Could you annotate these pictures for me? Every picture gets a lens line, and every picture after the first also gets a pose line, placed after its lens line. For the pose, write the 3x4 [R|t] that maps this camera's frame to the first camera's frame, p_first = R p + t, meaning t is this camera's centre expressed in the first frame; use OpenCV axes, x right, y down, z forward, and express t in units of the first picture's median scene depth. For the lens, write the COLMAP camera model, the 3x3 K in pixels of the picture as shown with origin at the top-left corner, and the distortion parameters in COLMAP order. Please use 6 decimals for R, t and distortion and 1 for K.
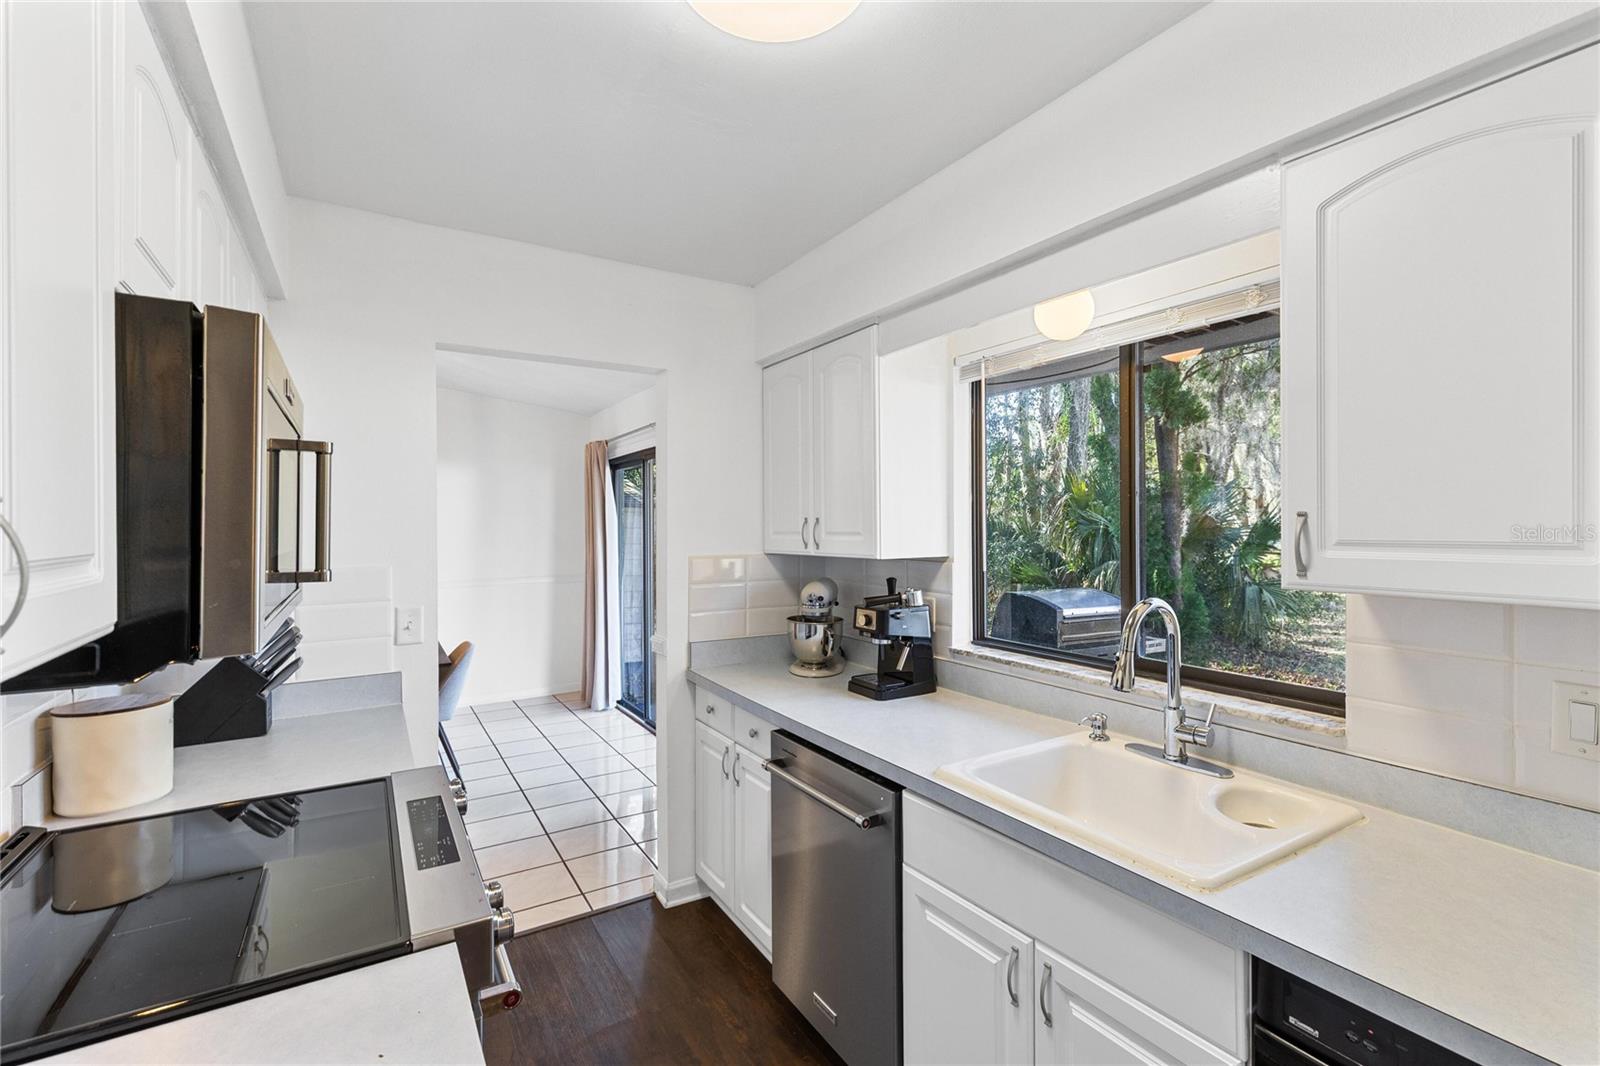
lens RADIAL K [[719.4, 0, 818.0], [0, 719.4, 524.3], [0, 0, 1]] dist [0.003361, 0.000294]
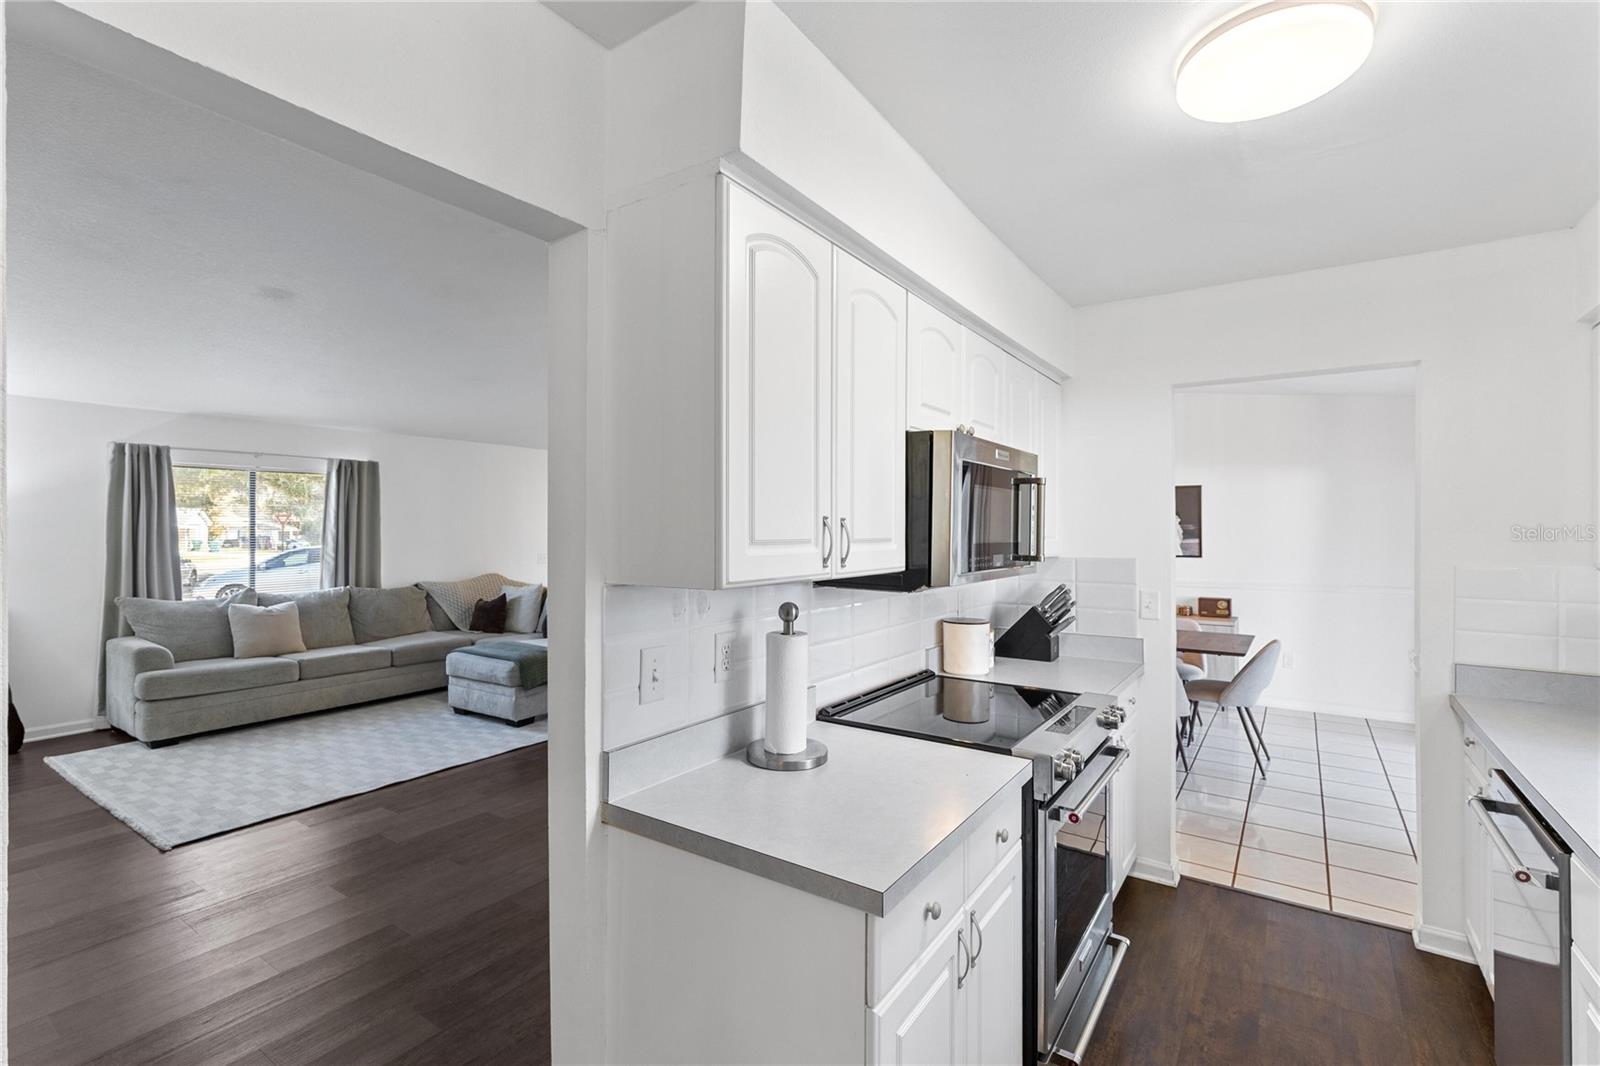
lens RADIAL K [[719.4, 0, 818.0], [0, 719.4, 524.3], [0, 0, 1]] dist [0.003361, 0.000294]
pose [[0.408872, -0.003088, -0.912587, 0.619819], [-0.004205, 0.999977, -0.005268, 0.004009], [0.912582, 0.005991, 0.408850, -0.145682]]
